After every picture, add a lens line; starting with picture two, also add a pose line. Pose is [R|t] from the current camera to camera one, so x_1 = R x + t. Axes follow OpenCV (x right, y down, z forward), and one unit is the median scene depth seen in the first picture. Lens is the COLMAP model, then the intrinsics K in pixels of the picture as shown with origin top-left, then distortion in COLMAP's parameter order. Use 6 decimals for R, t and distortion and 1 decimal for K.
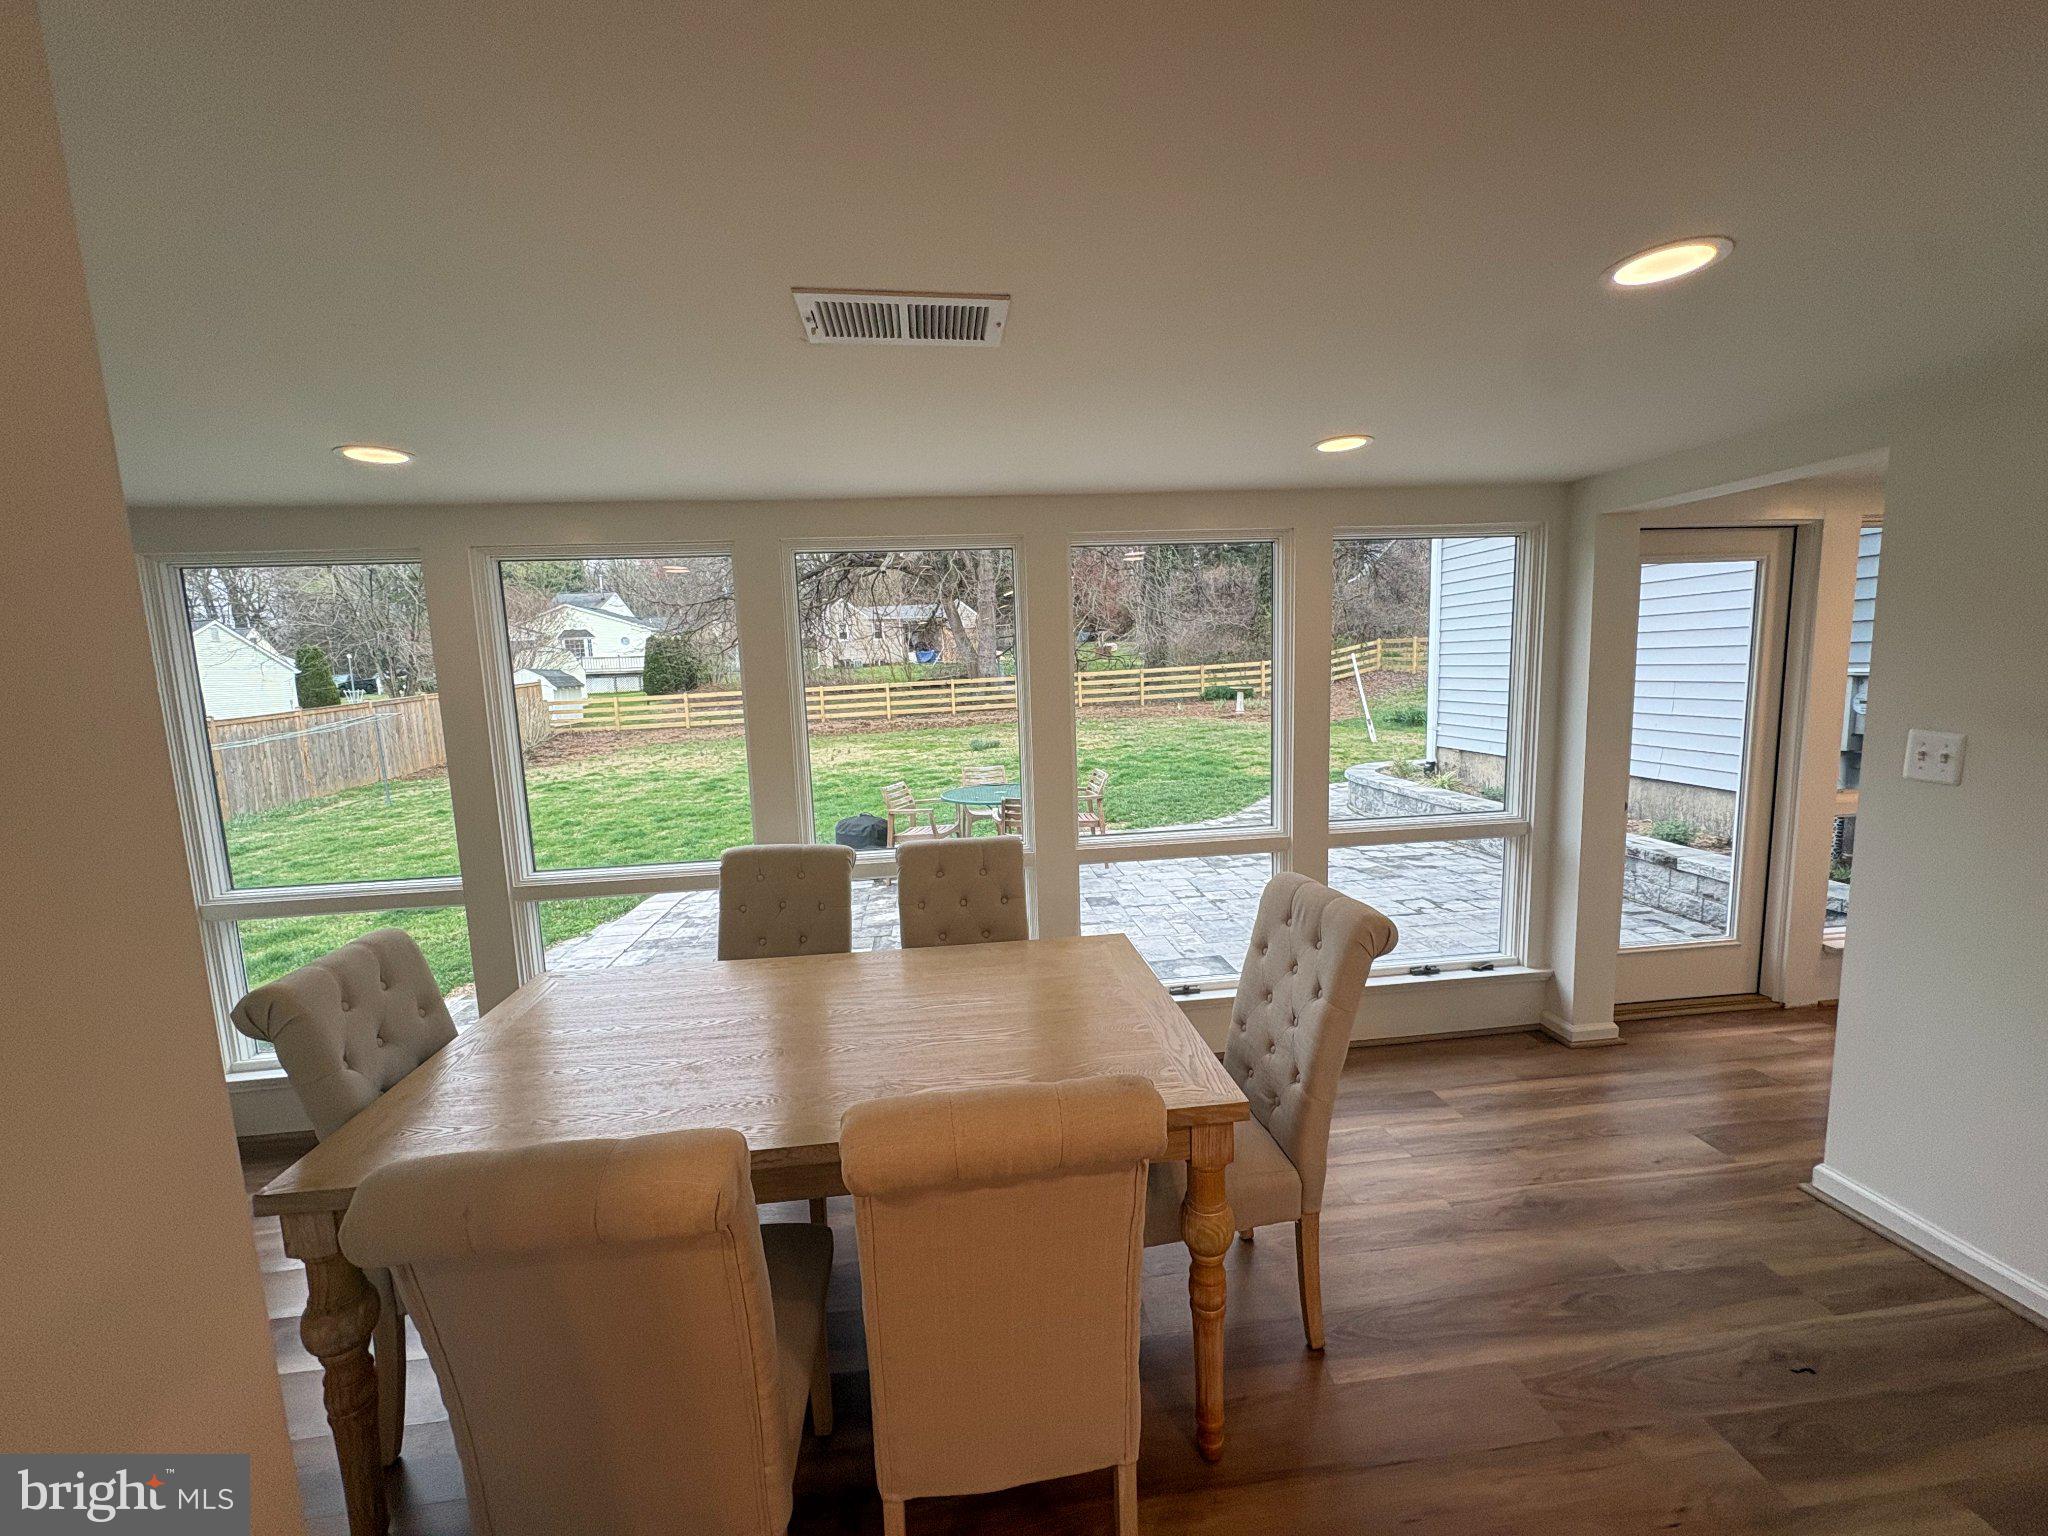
lens RADIAL K [[808.1, 0, 1025.6], [0, 808.1, 768.2], [0, 0, 1]] dist [-0.000523, -0.000197]
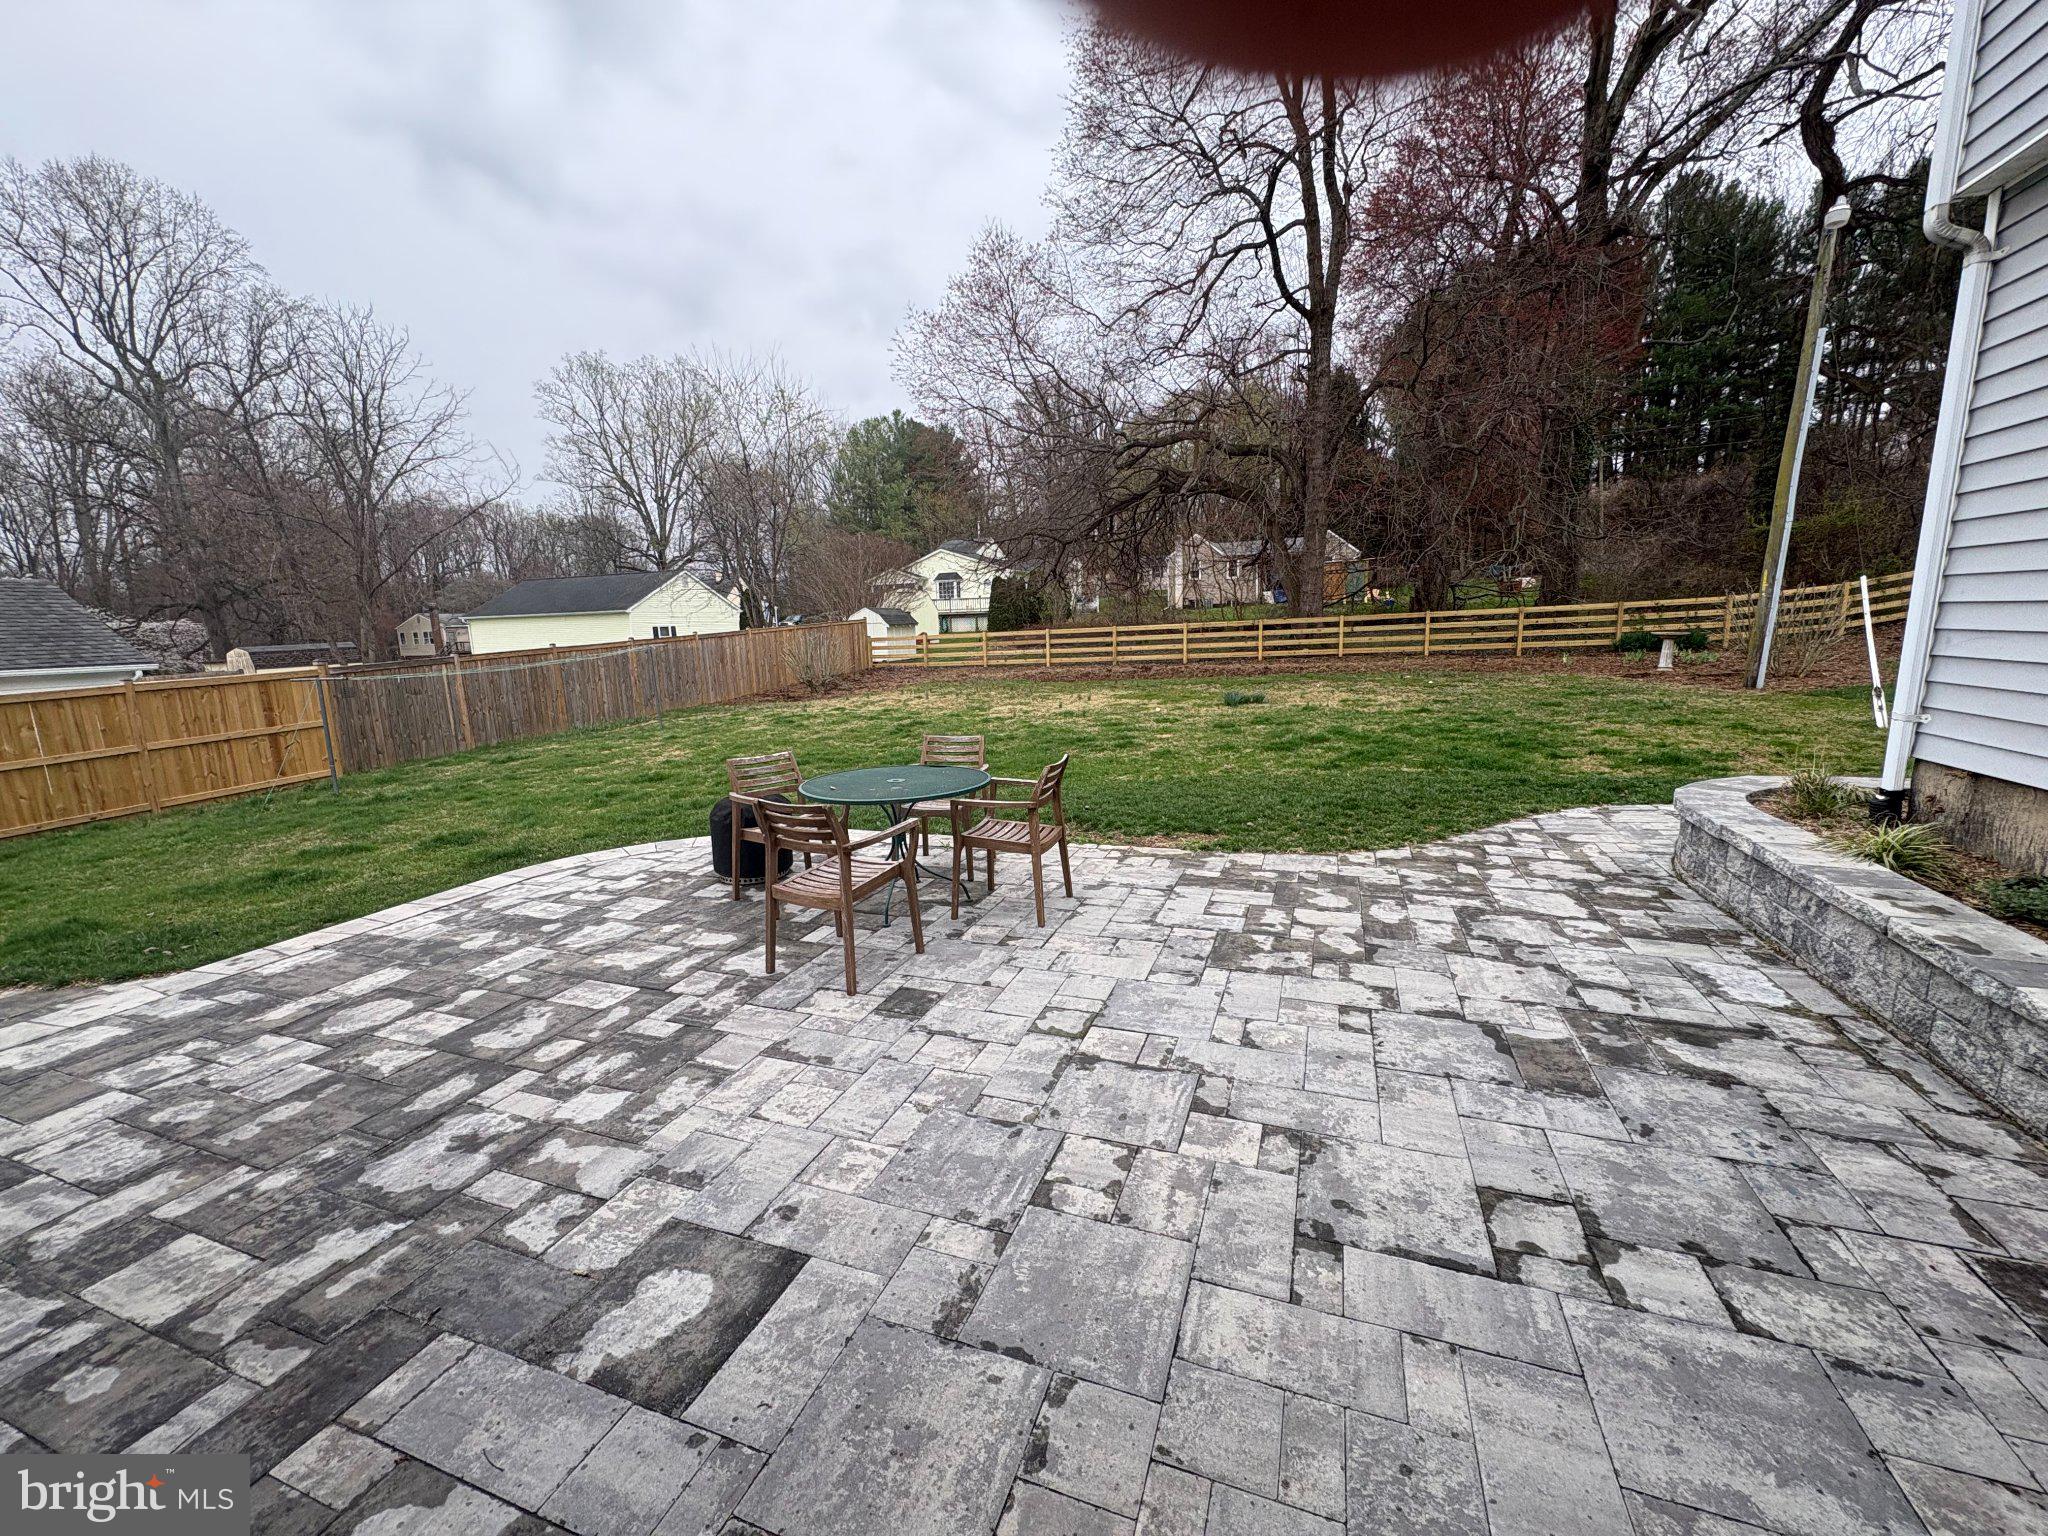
lens RADIAL K [[808.1, 0, 1025.6], [0, 808.1, 768.2], [0, 0, 1]] dist [-0.000523, -0.000197]
pose [[0.890437, 0.088095, -0.446498, 0.137742], [-0.057036, 0.994953, 0.082560, -0.015459], [0.451518, -0.048048, 0.890968, 0.191457]]
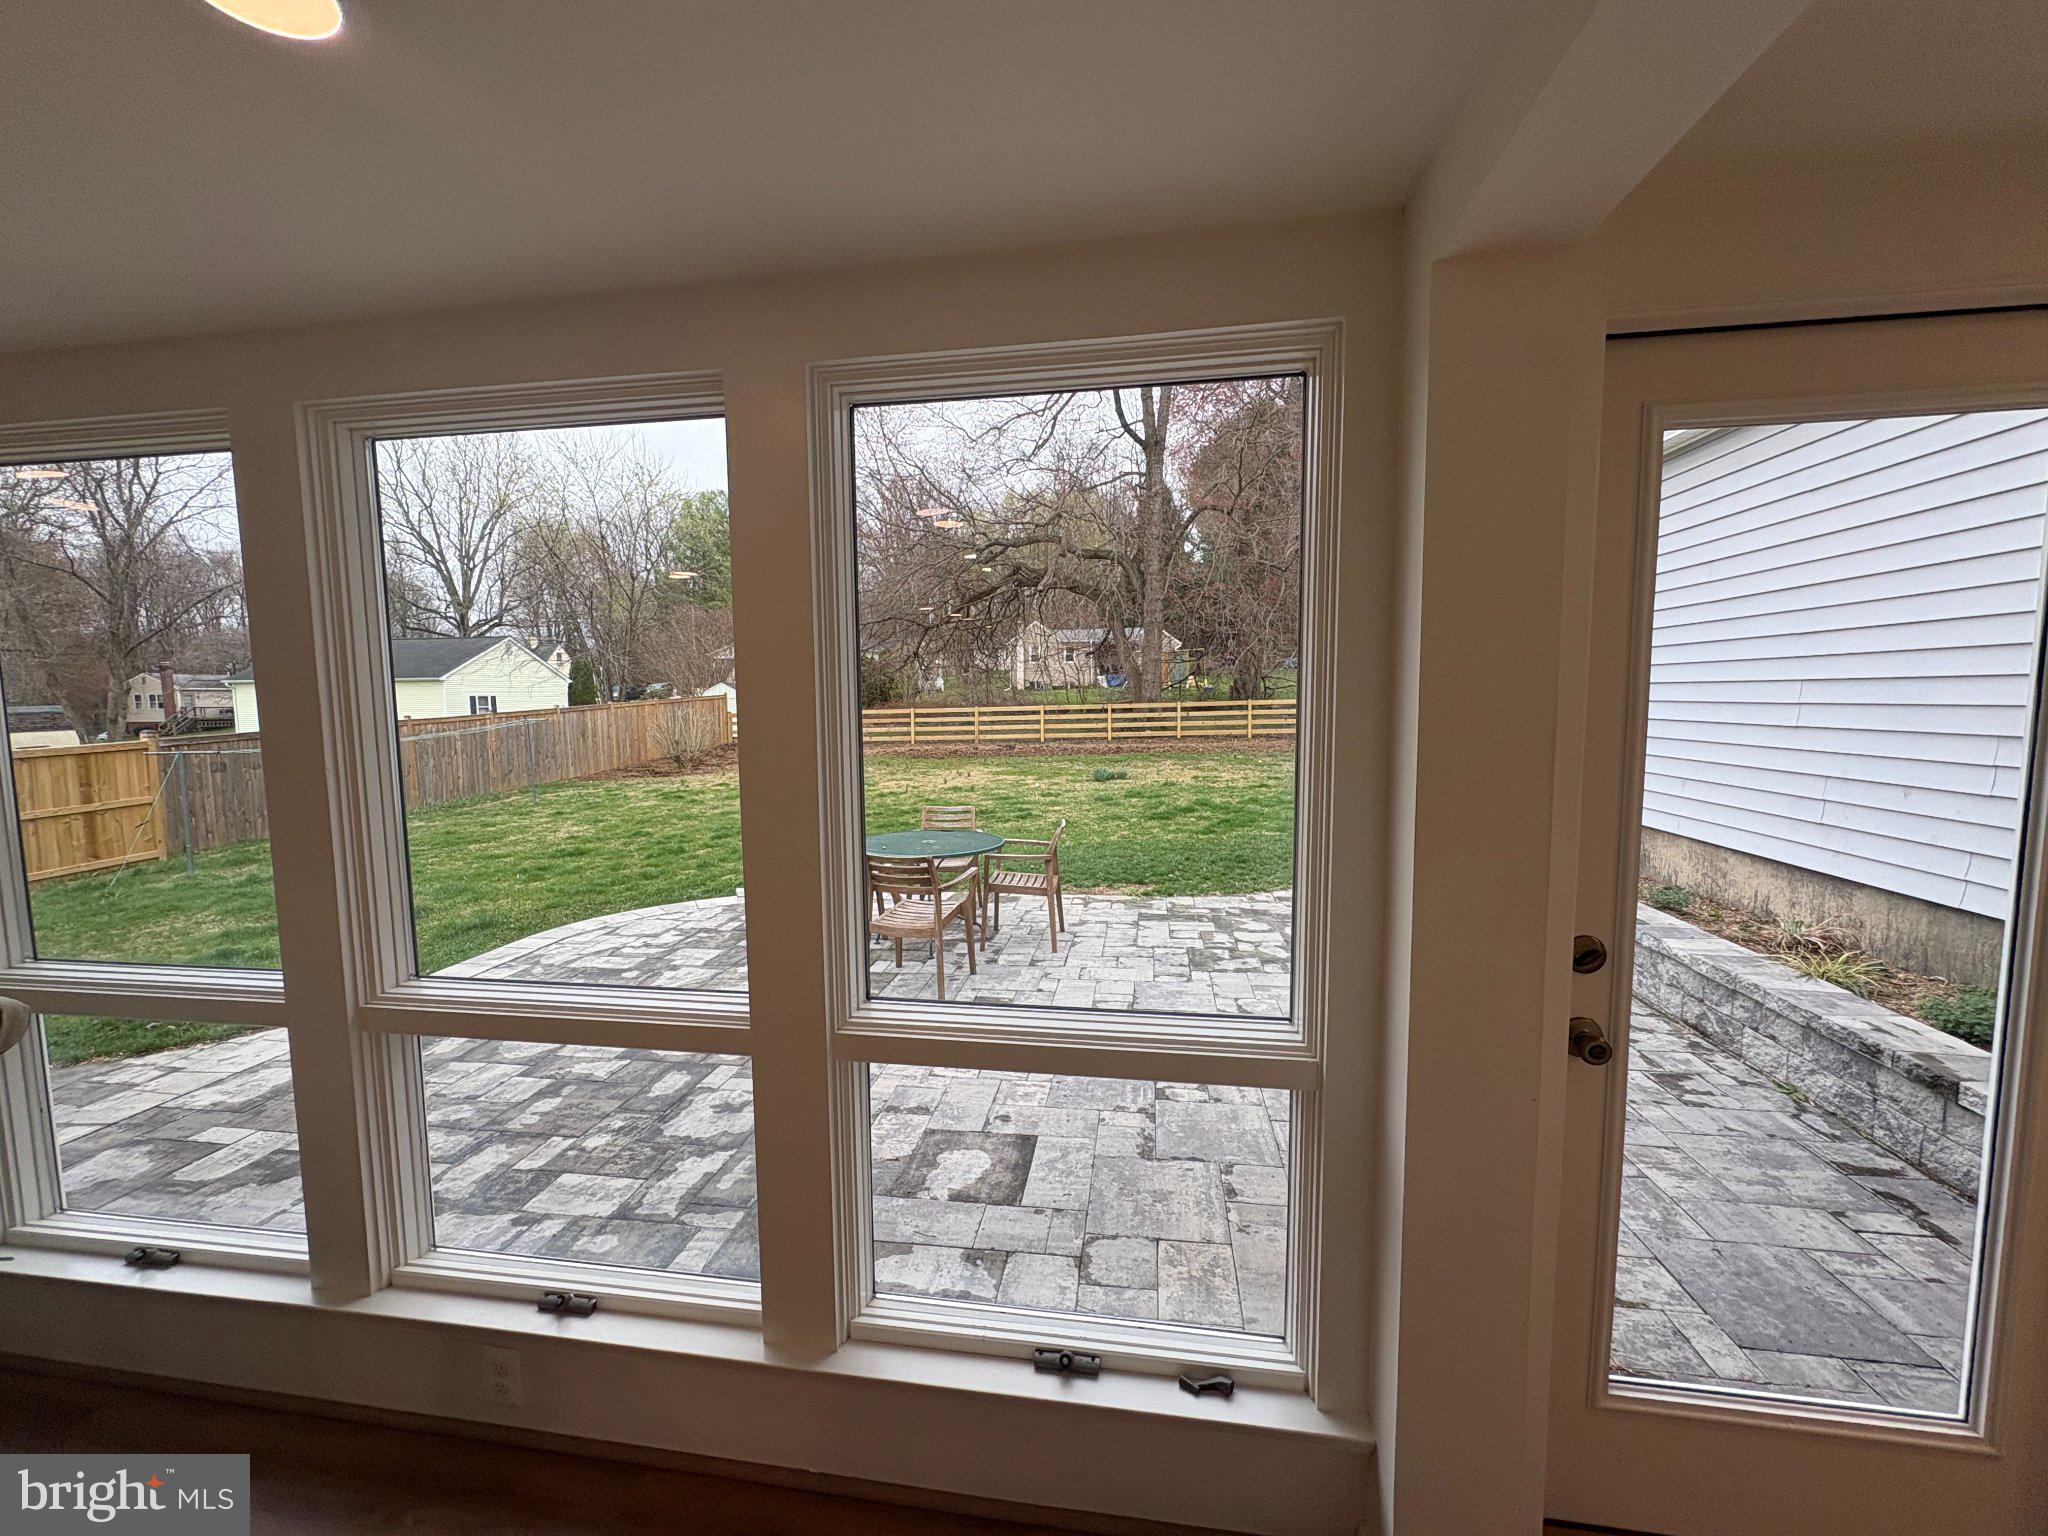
lens RADIAL K [[808.1, 0, 1025.6], [0, 808.1, 768.2], [0, 0, 1]] dist [-0.000523, -0.000197]
pose [[0.964460, 0.049813, -0.259489, 0.105542], [-0.057605, 0.998086, -0.022505, -0.012044], [0.257872, 0.036653, 0.965484, 0.102015]]
